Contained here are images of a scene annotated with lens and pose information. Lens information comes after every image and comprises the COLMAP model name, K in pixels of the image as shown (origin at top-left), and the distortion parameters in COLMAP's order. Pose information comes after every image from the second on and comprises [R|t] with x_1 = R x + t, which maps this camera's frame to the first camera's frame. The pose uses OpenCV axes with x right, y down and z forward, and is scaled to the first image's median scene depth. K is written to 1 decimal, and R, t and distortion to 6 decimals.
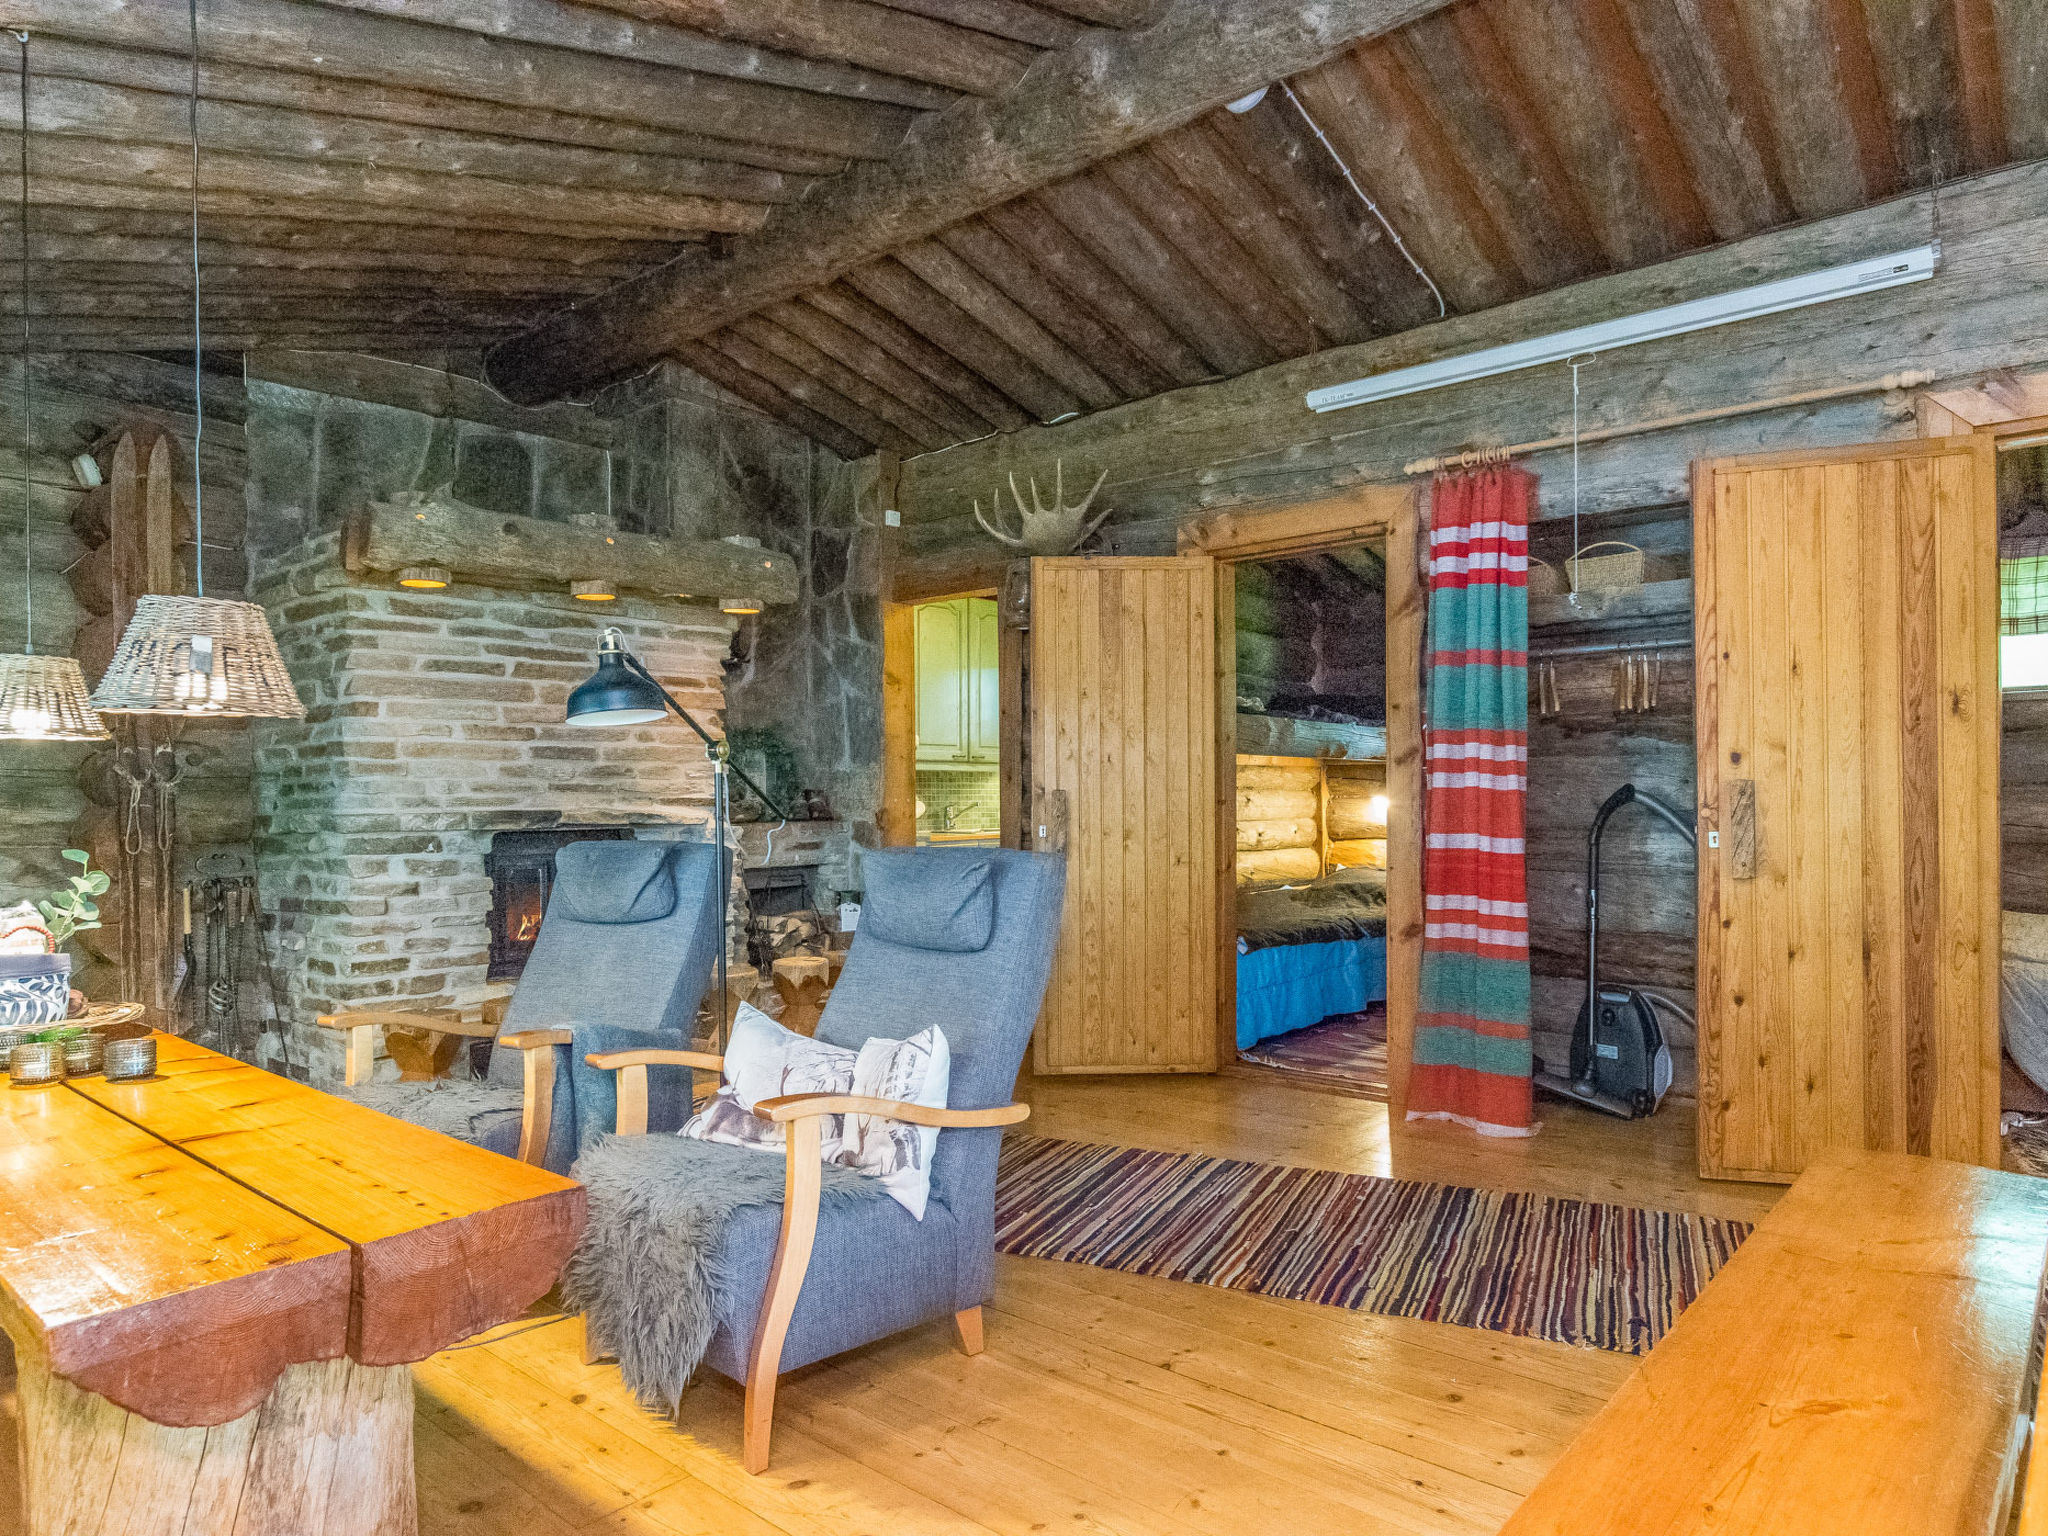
lens RADIAL K [[1249.4, 0, 1051.9], [0, 1249.4, 798.2], [0, 0, 1]] dist [-0.006259, -0.001718]
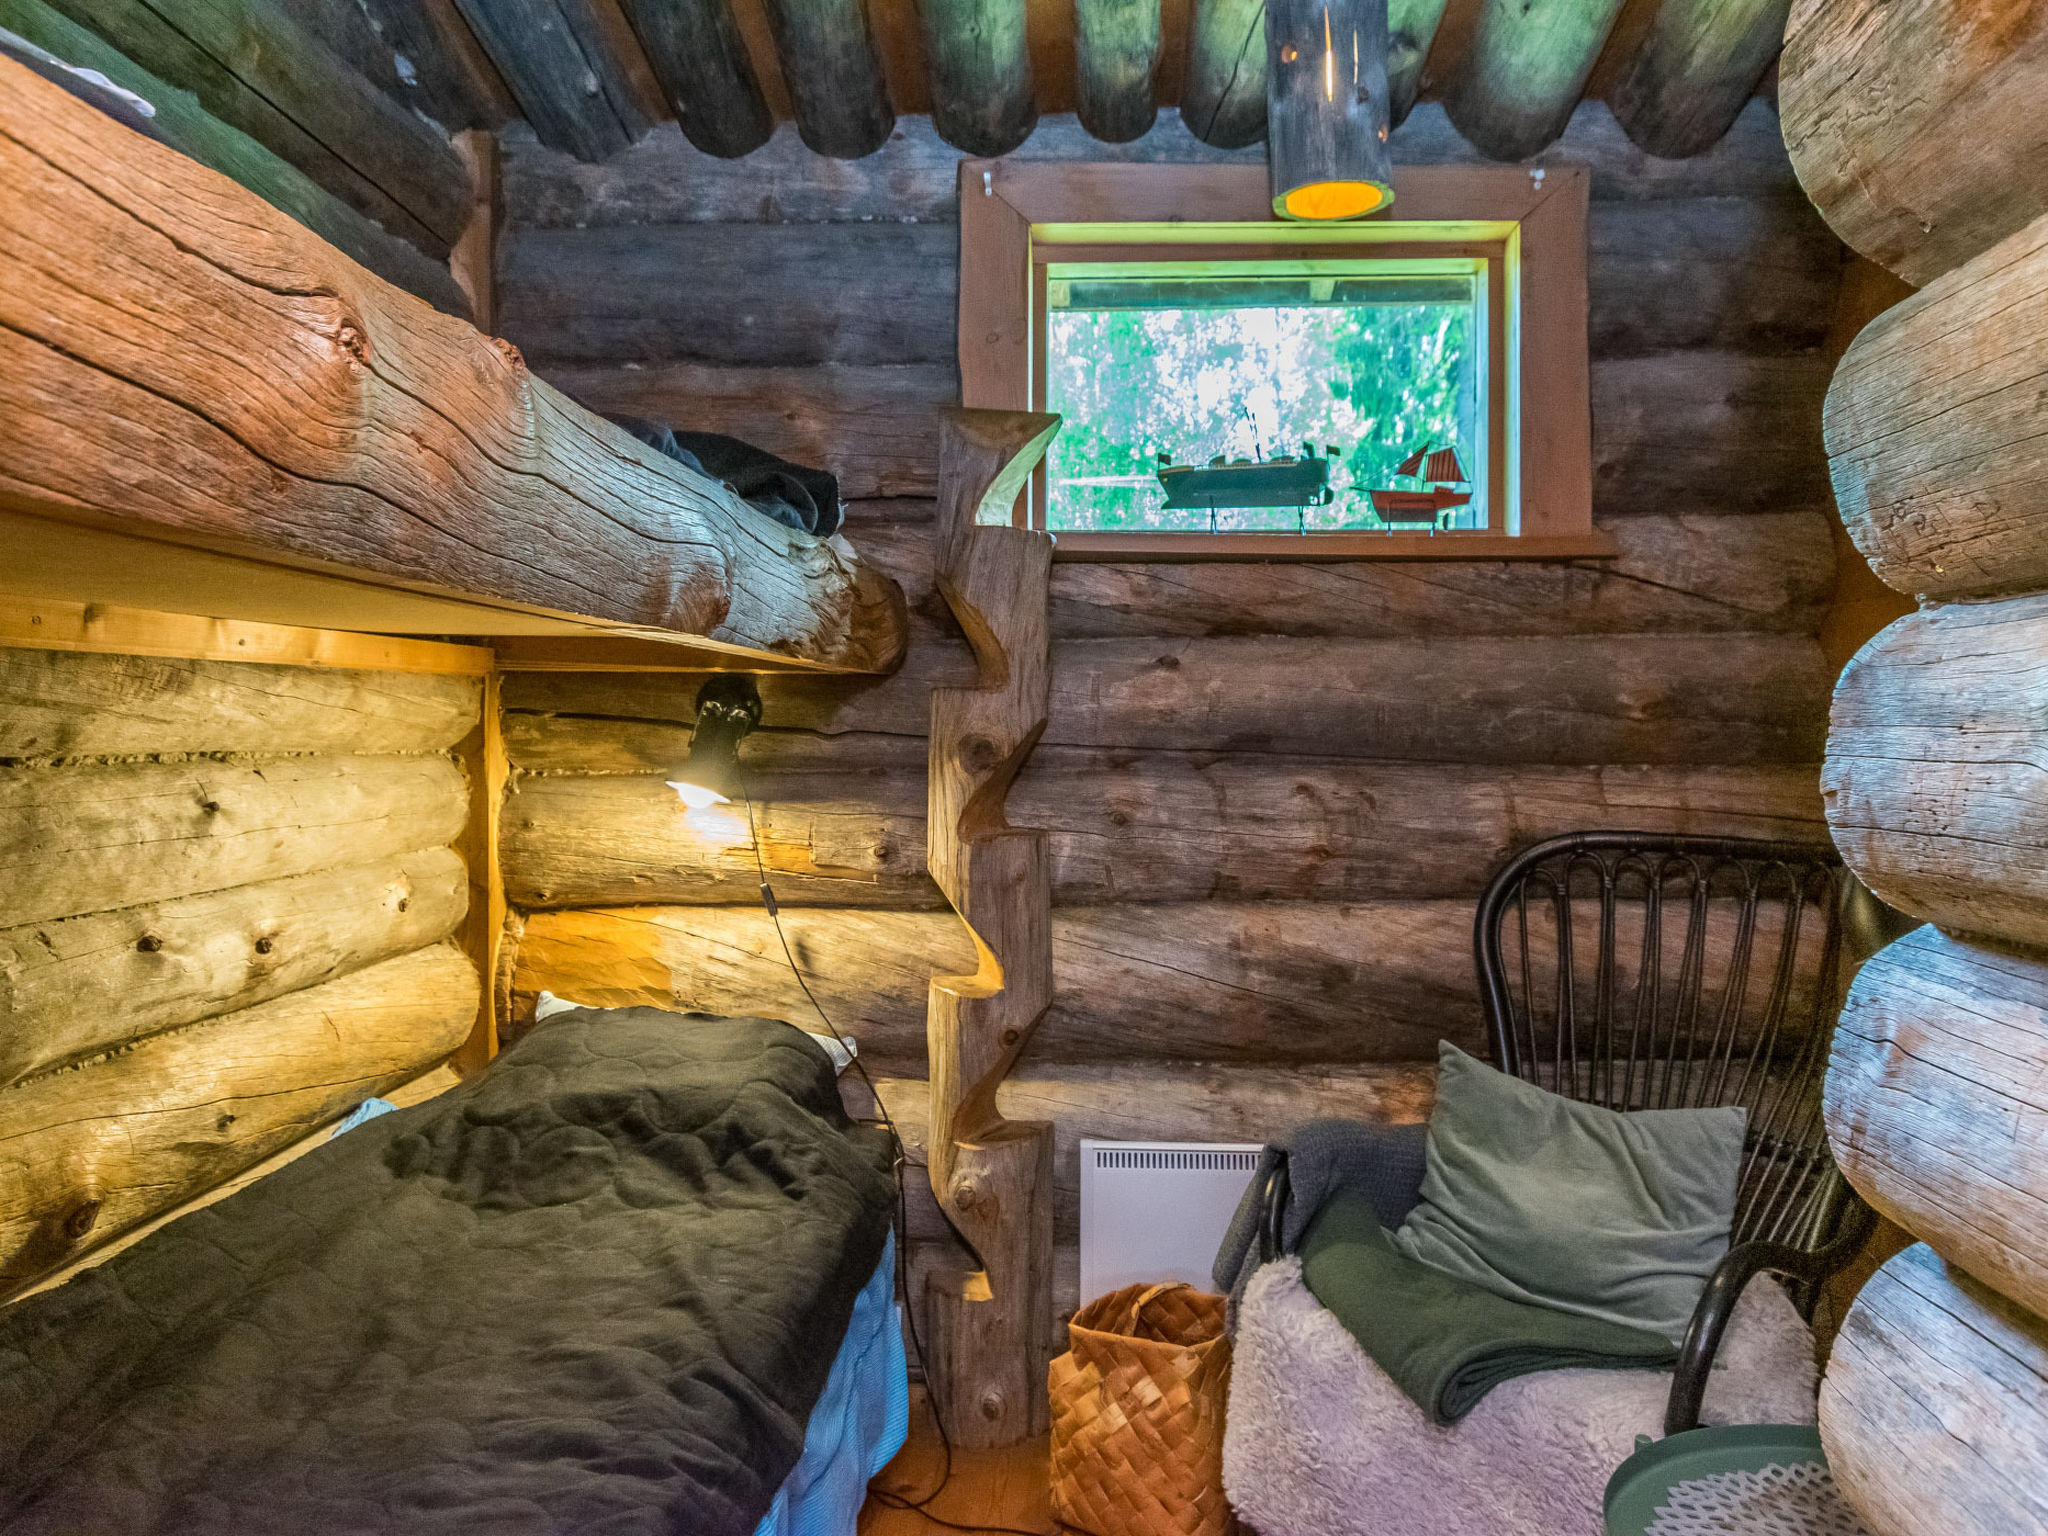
lens RADIAL K [[1417.1, 0, 1024.0], [0, 1417.1, 768.0], [0, 0, 1]] dist [-0.005382, -0.001307]
pose [[0.793180, -0.006793, 0.608950, 0.139408], [-0.011545, 0.999590, 0.026188, -0.017350], [-0.608878, -0.027802, 0.792776, 0.824140]]
